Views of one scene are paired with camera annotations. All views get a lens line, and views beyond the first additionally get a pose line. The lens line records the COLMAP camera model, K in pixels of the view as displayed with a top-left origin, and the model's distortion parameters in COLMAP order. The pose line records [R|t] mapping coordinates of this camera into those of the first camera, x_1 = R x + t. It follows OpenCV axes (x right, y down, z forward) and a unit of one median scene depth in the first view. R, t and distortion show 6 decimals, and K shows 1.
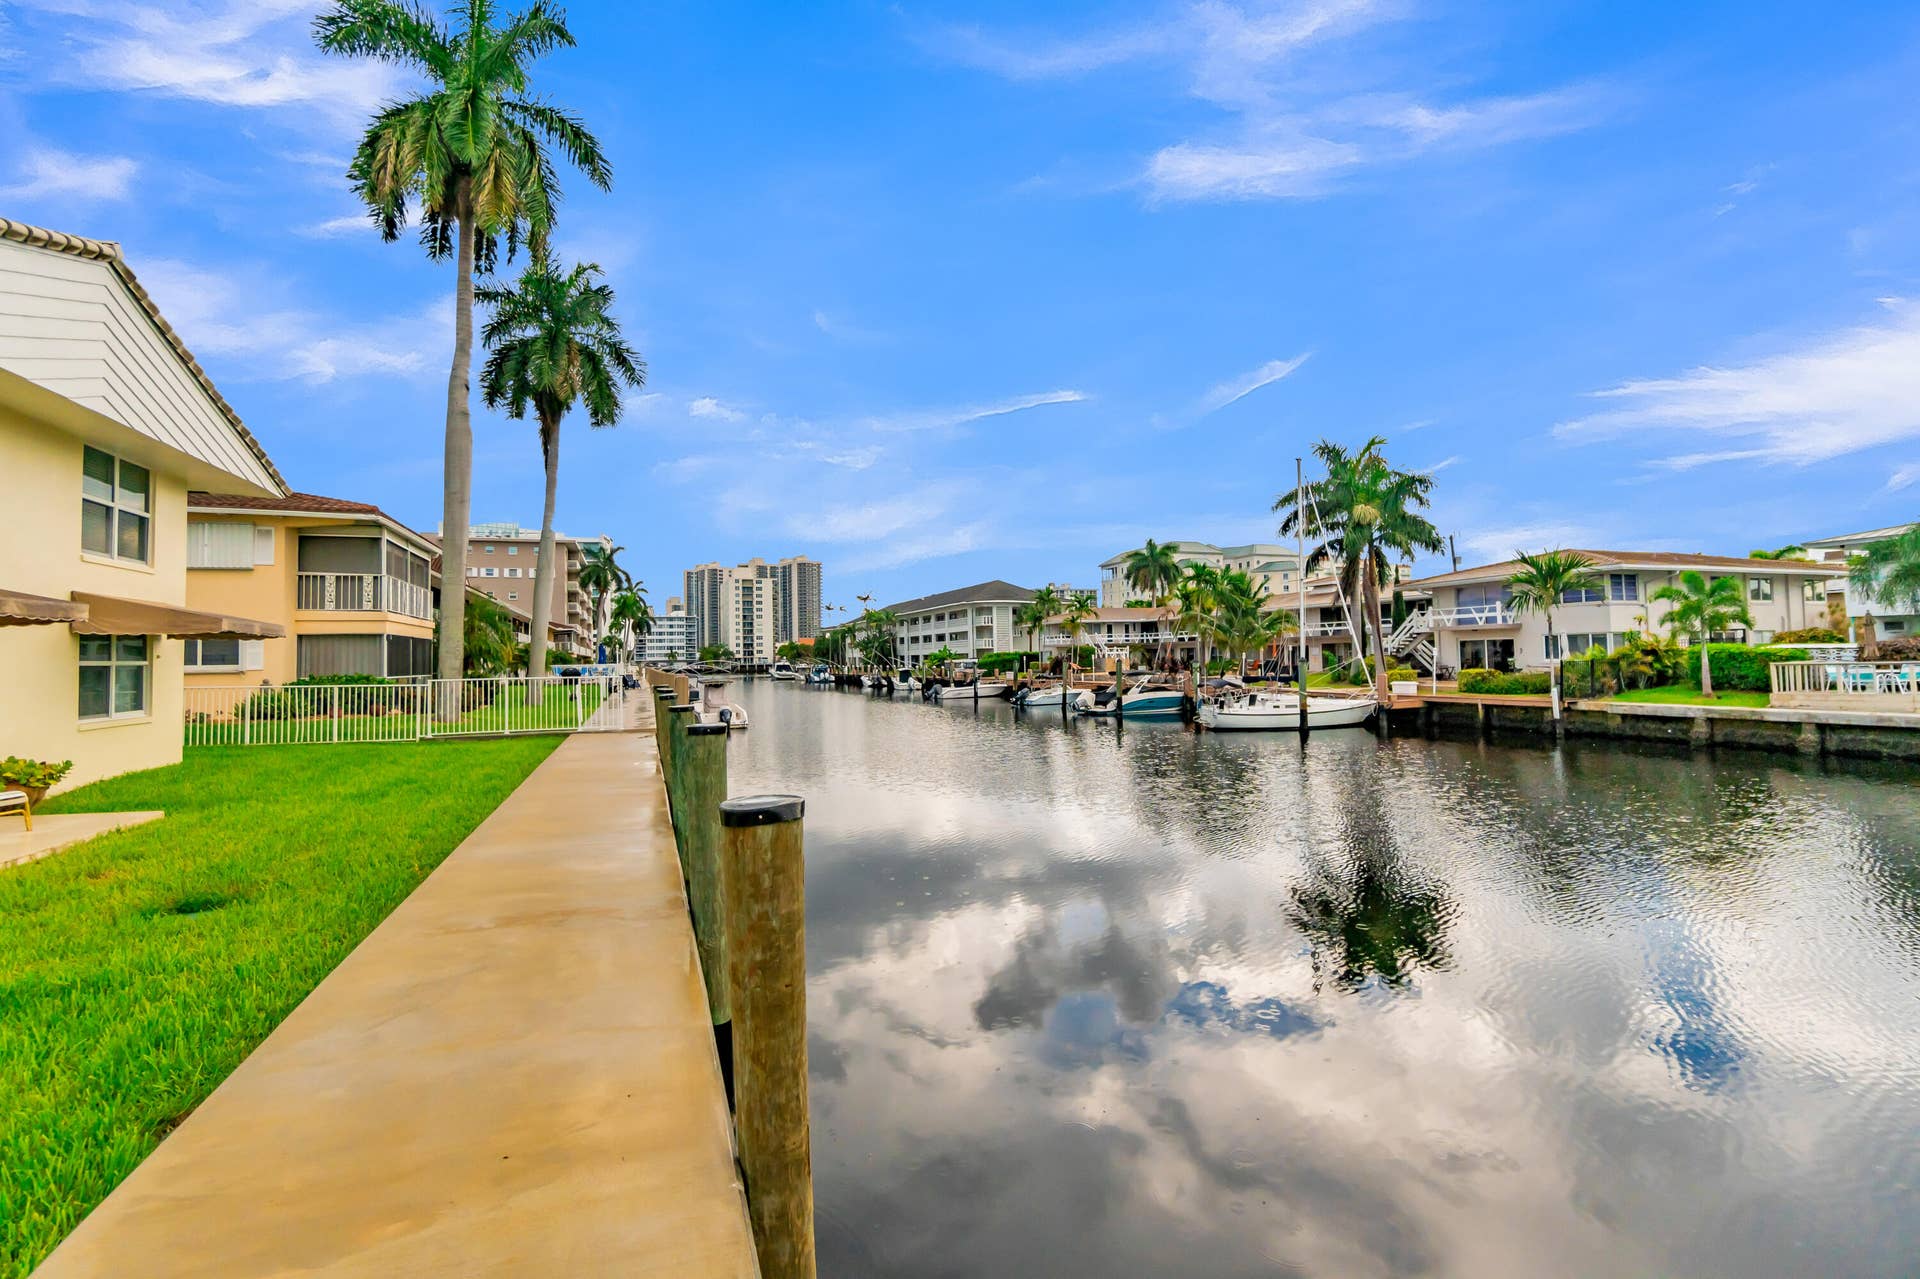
lens RADIAL K [[827.9, 0, 939.0], [0, 827.9, 589.4], [0, 0, 1]] dist [0.001557, 0.000316]
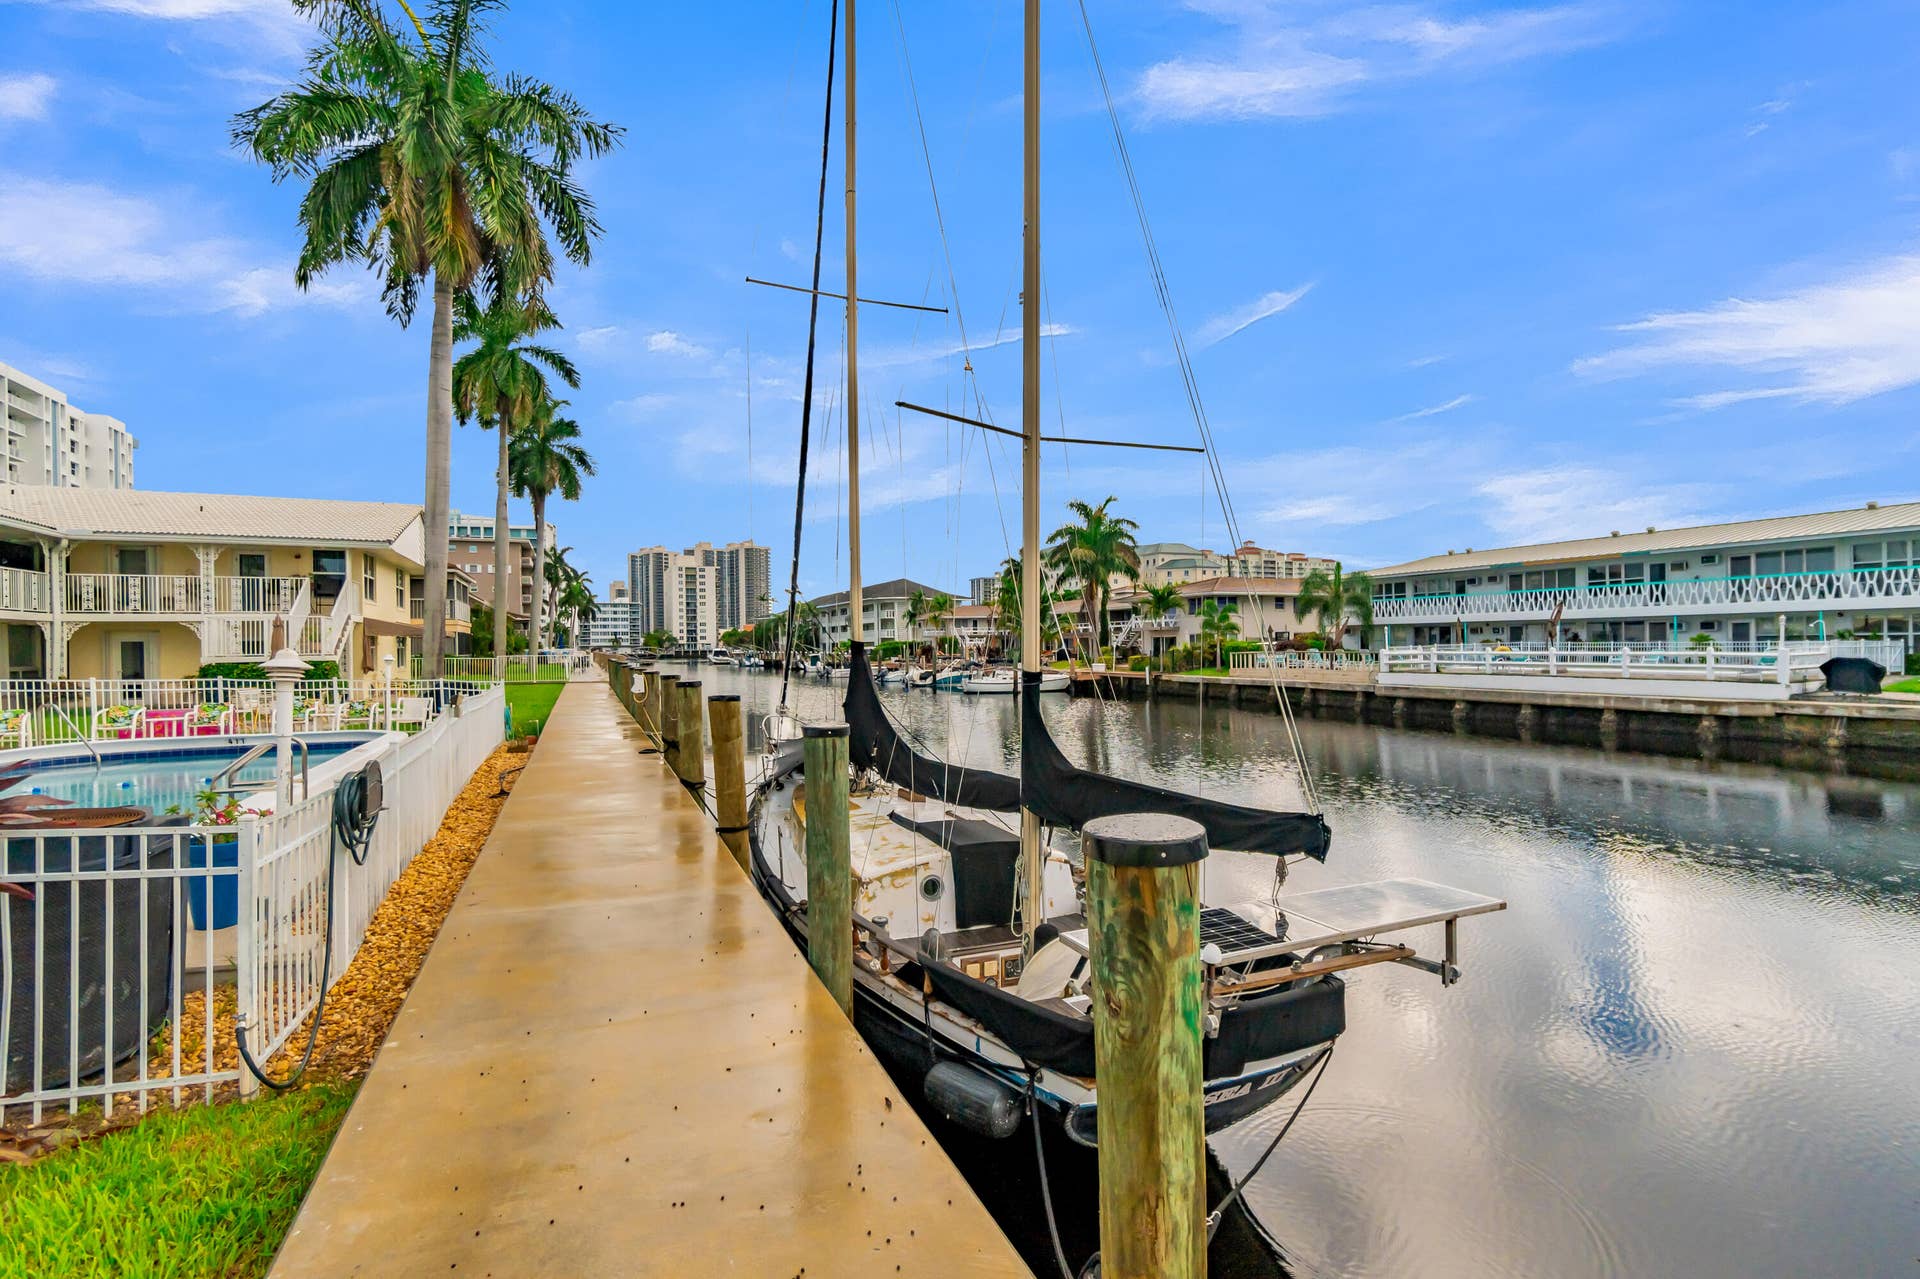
lens RADIAL K [[851.9, 0, 943.1], [0, 851.9, 621.1], [0, 0, 1]] dist [-0.002033, -0.000191]
pose [[0.998447, 0.008807, 0.055007, 0.059010], [-0.011783, 0.998471, 0.054005, -0.016201], [-0.054447, -0.054569, 0.997024, -0.182279]]
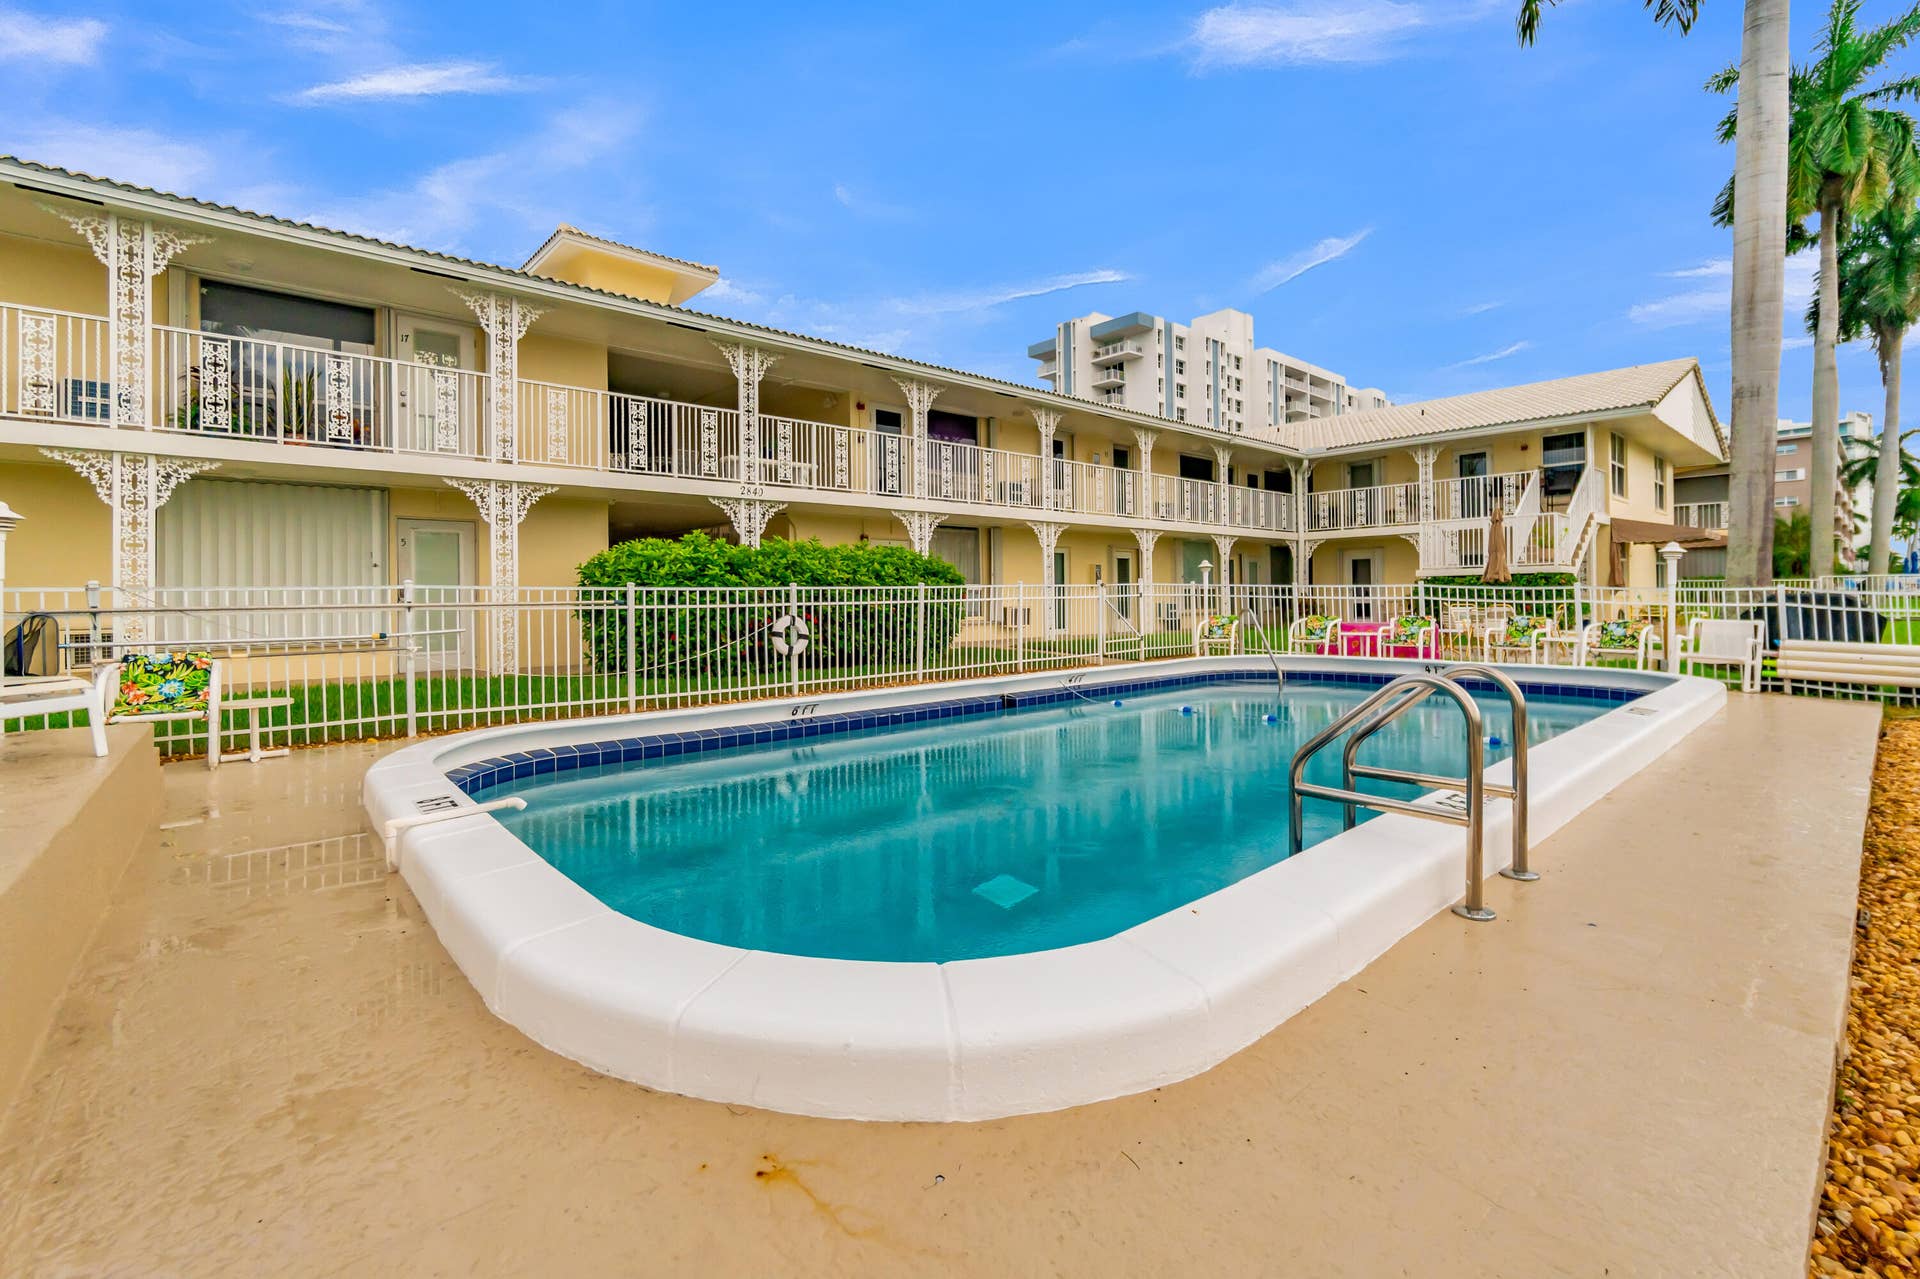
lens RADIAL K [[851.9, 0, 943.1], [0, 851.9, 621.1], [0, 0, 1]] dist [-0.002033, -0.000191]
pose [[0.366155, 0.040761, -0.929661, 0.026514], [0.082064, 0.993733, 0.075892, -0.006741], [0.926928, -0.104079, 0.360515, -0.133181]]
